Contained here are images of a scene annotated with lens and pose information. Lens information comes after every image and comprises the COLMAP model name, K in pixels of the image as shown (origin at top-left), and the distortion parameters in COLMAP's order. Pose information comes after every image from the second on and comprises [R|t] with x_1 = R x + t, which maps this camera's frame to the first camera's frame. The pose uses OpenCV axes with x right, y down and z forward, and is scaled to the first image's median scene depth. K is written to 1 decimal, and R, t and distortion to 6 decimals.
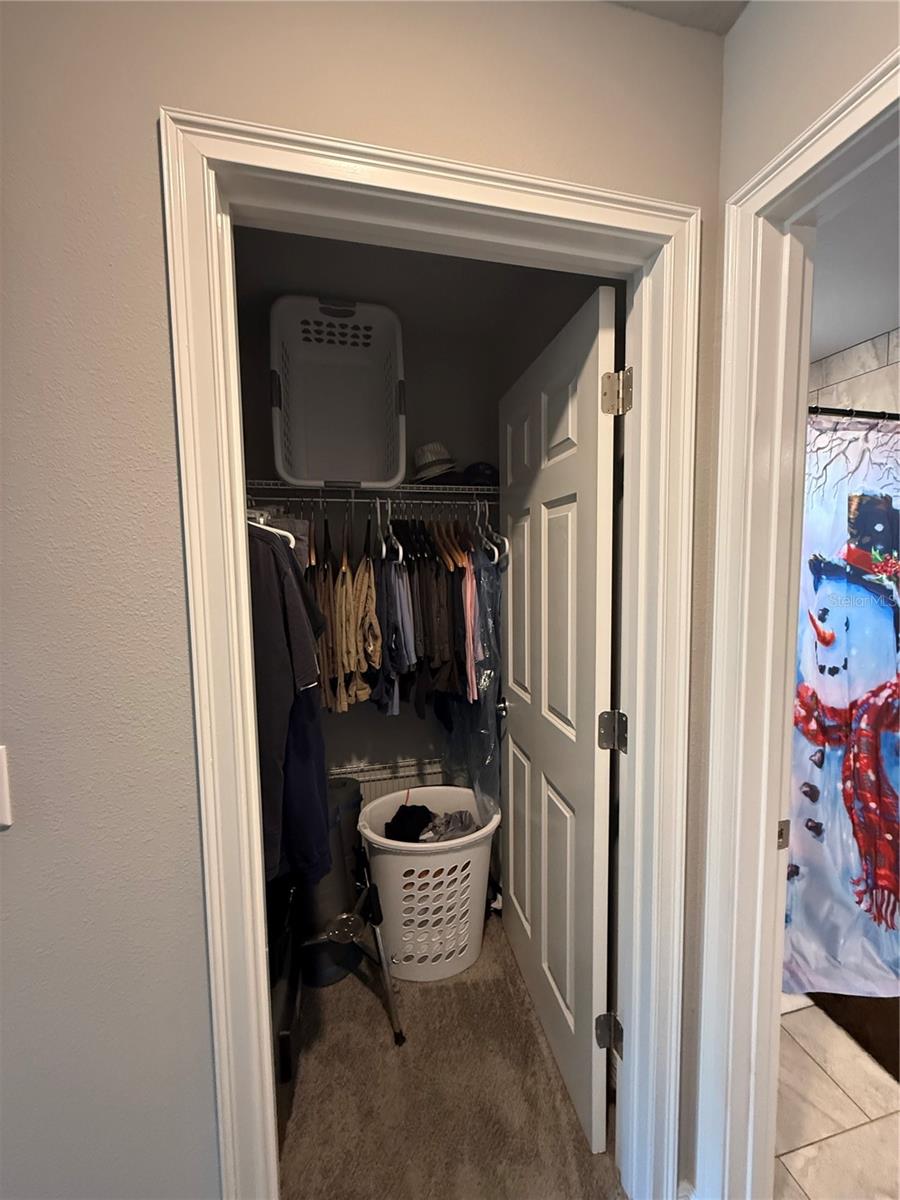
lens RADIAL K [[476.7, 0, 451.1], [0, 476.7, 597.1], [0, 0, 1]] dist [-0.002126, 0.000027]
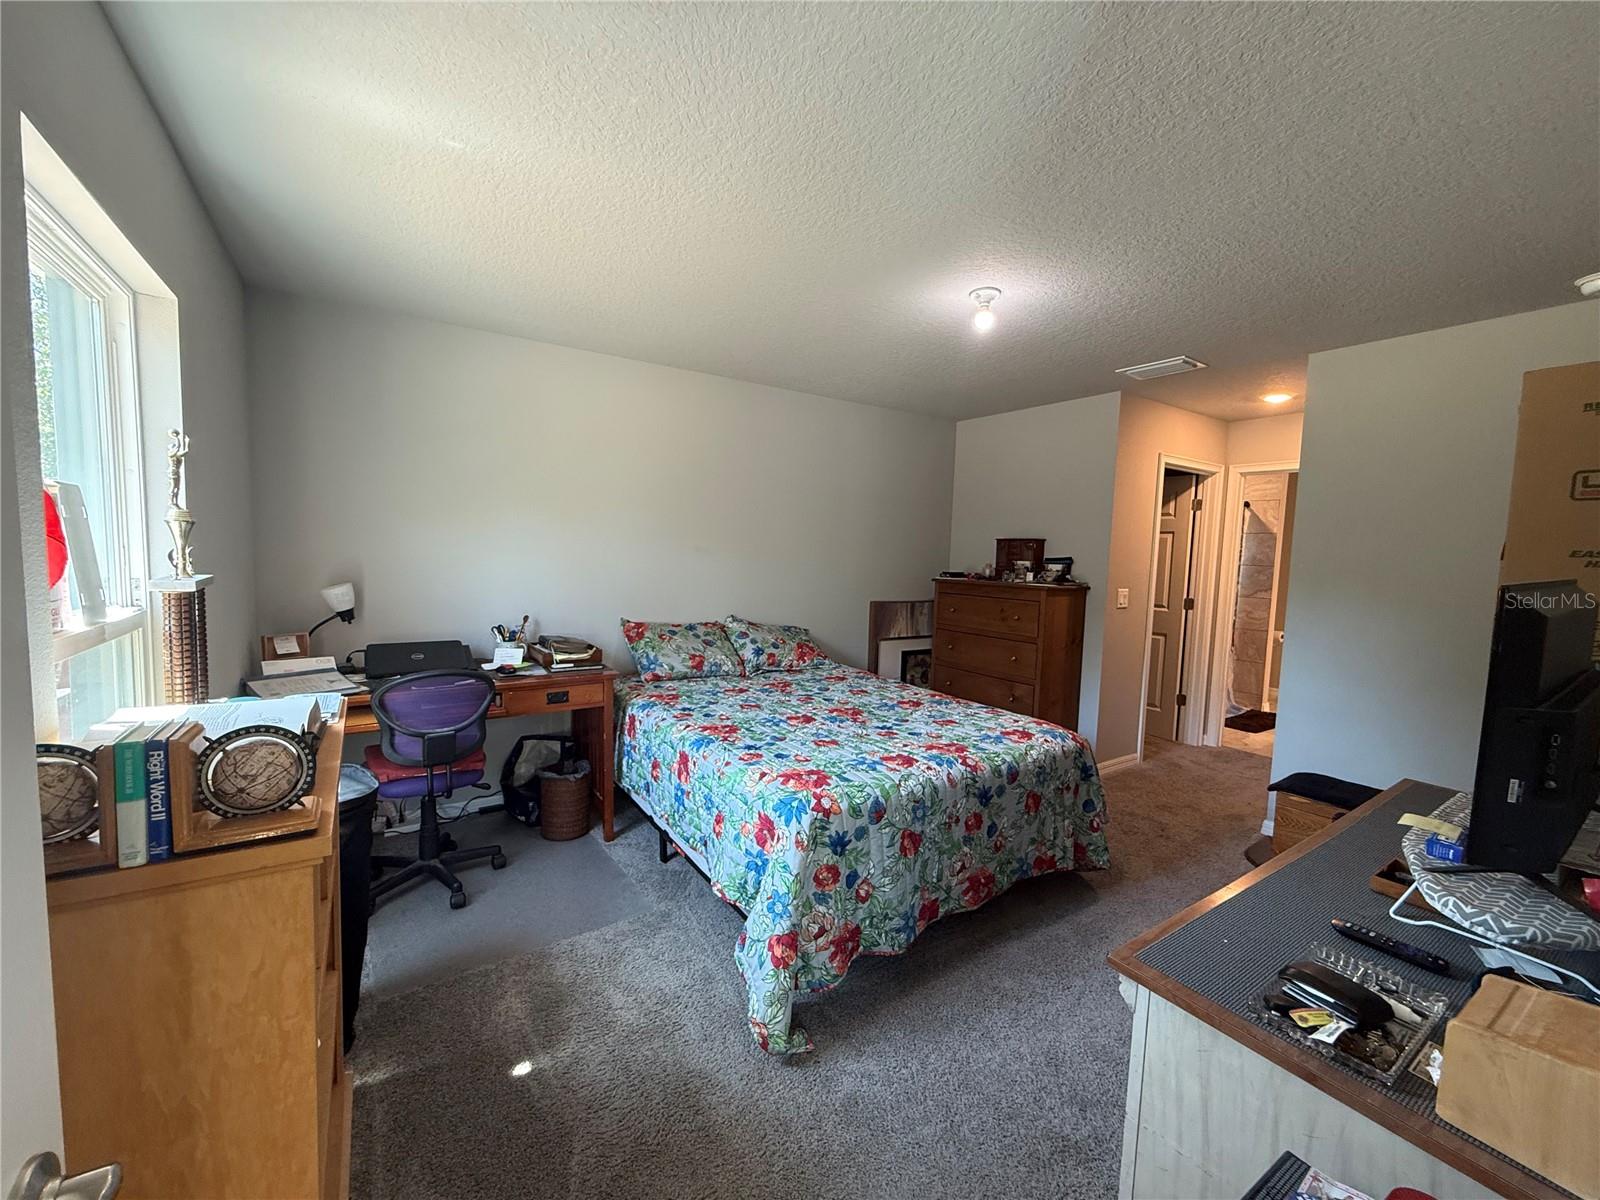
lens RADIAL K [[635.7, 0, 792.5], [0, 635.7, 599.9], [0, 0, 1]] dist [-0.002126, 0.000027]
pose [[0.940259, 0.015556, 0.340106, -2.749527], [-0.016320, 0.999867, -0.000614, 0.216355], [-0.340070, -0.004973, 0.940387, -1.634194]]
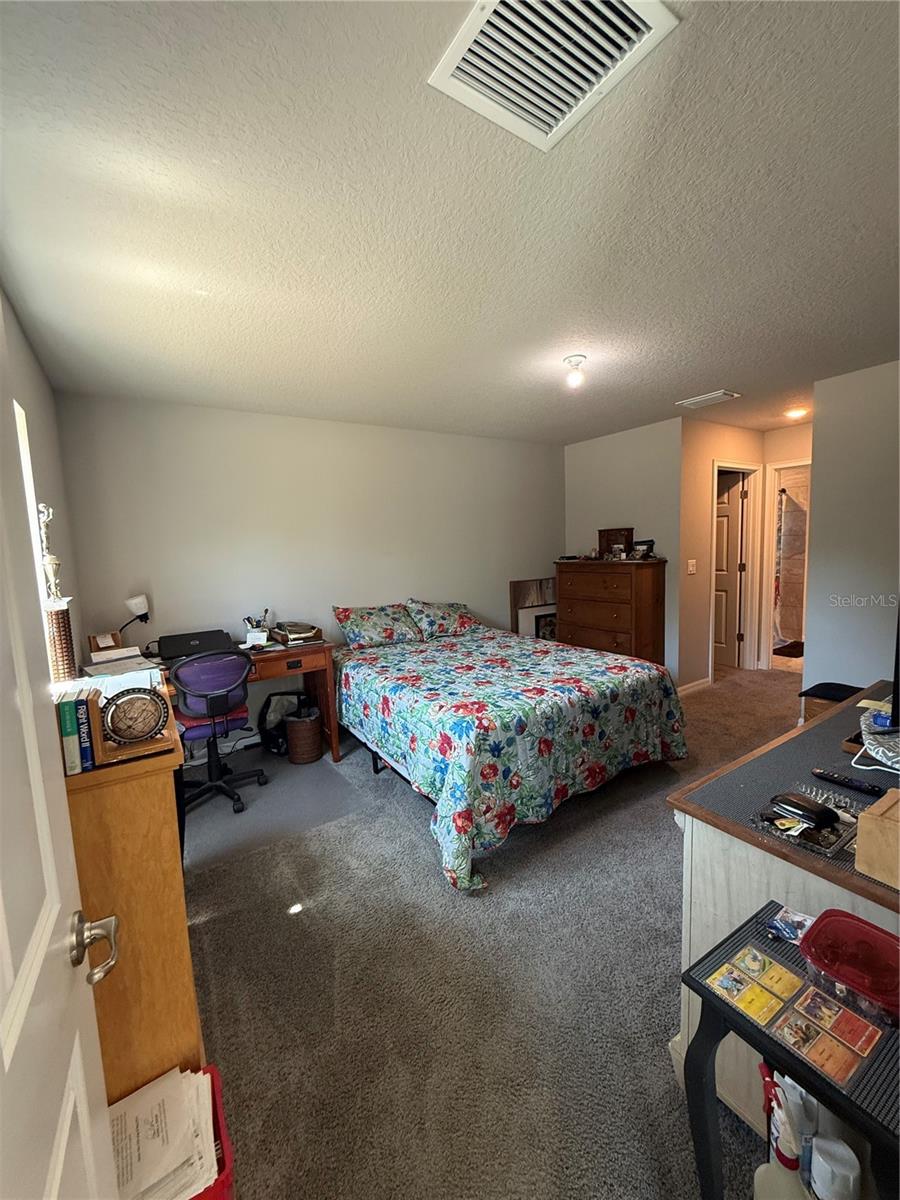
lens RADIAL K [[476.7, 0, 451.1], [0, 476.7, 597.1], [0, 0, 1]] dist [-0.002126, 0.000027]
pose [[0.940961, -0.058682, 0.333390, -2.782627], [0.051995, 0.998228, 0.028953, 0.208476], [-0.334499, -0.009909, 0.942344, -1.730715]]
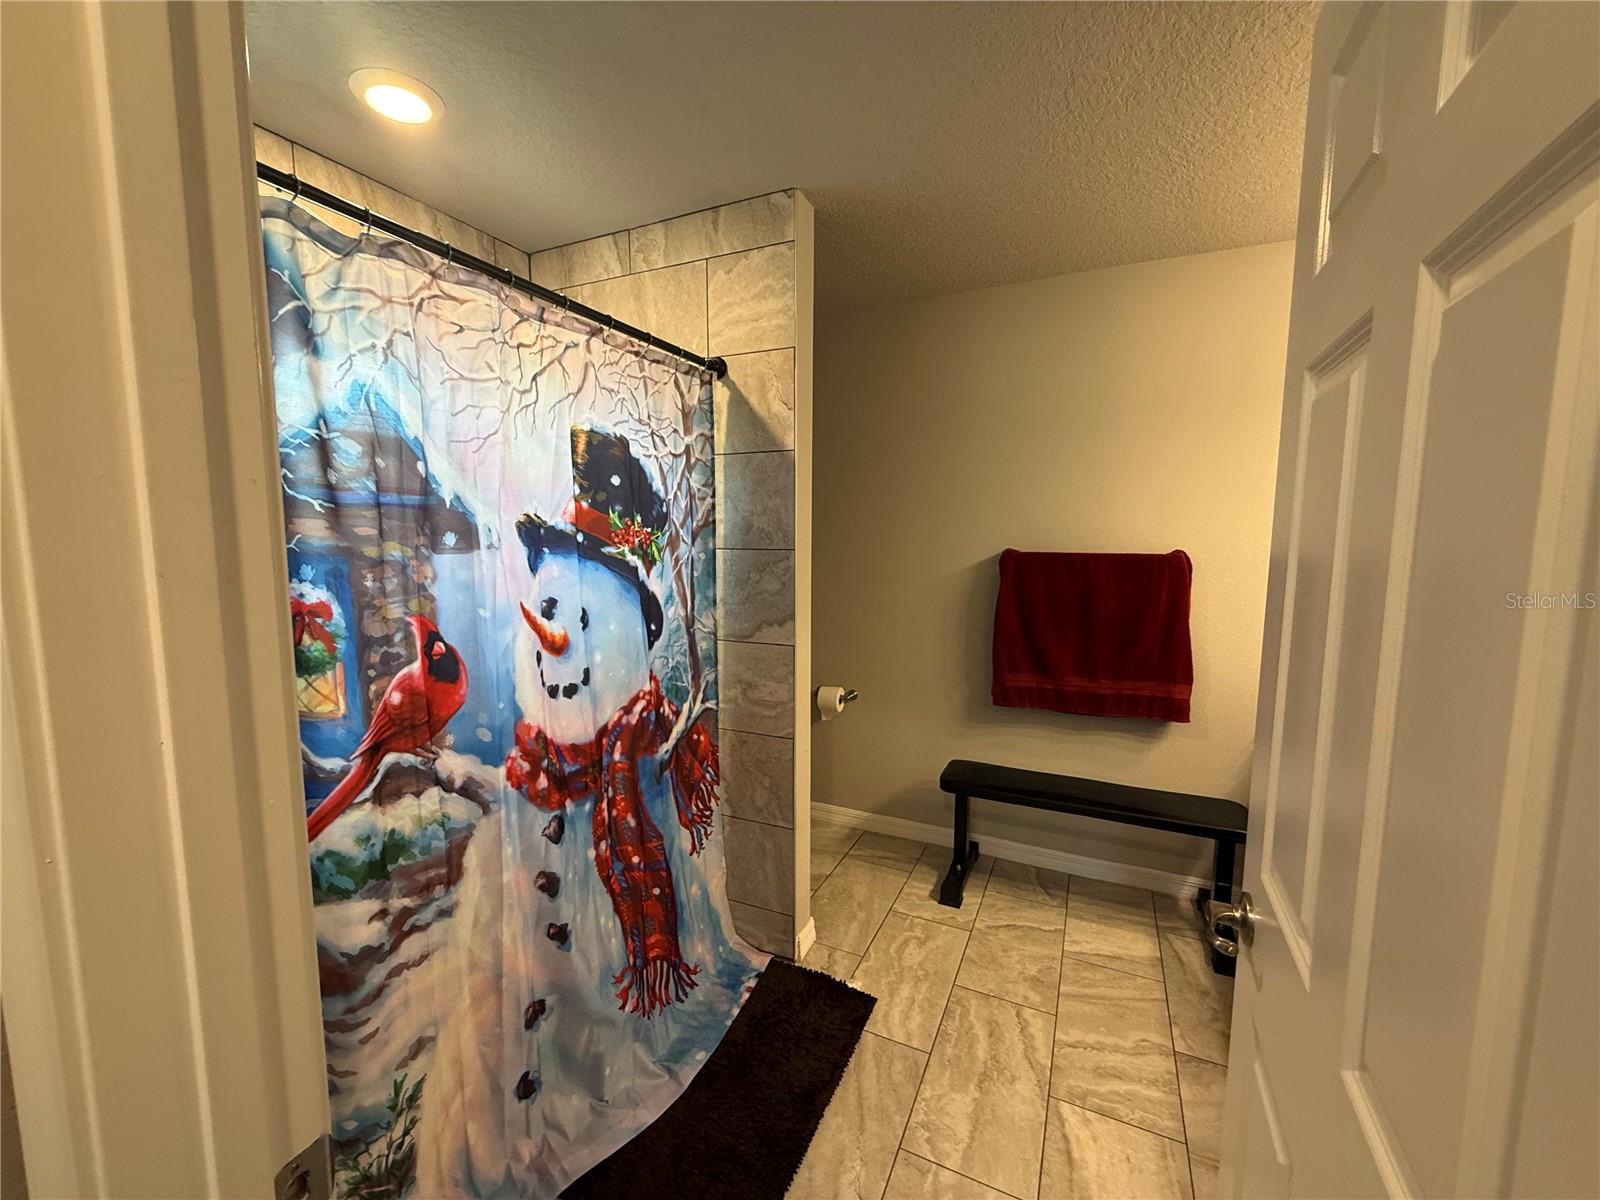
lens RADIAL K [[635.7, 0, 792.5], [0, 635.7, 599.9], [0, 0, 1]] dist [-0.002126, 0.000027]
pose [[0.633047, -0.067029, 0.771206, 0.321227], [0.049950, 0.997705, 0.045714, 0.002680], [-0.772500, 0.009583, 0.634942, 0.190733]]
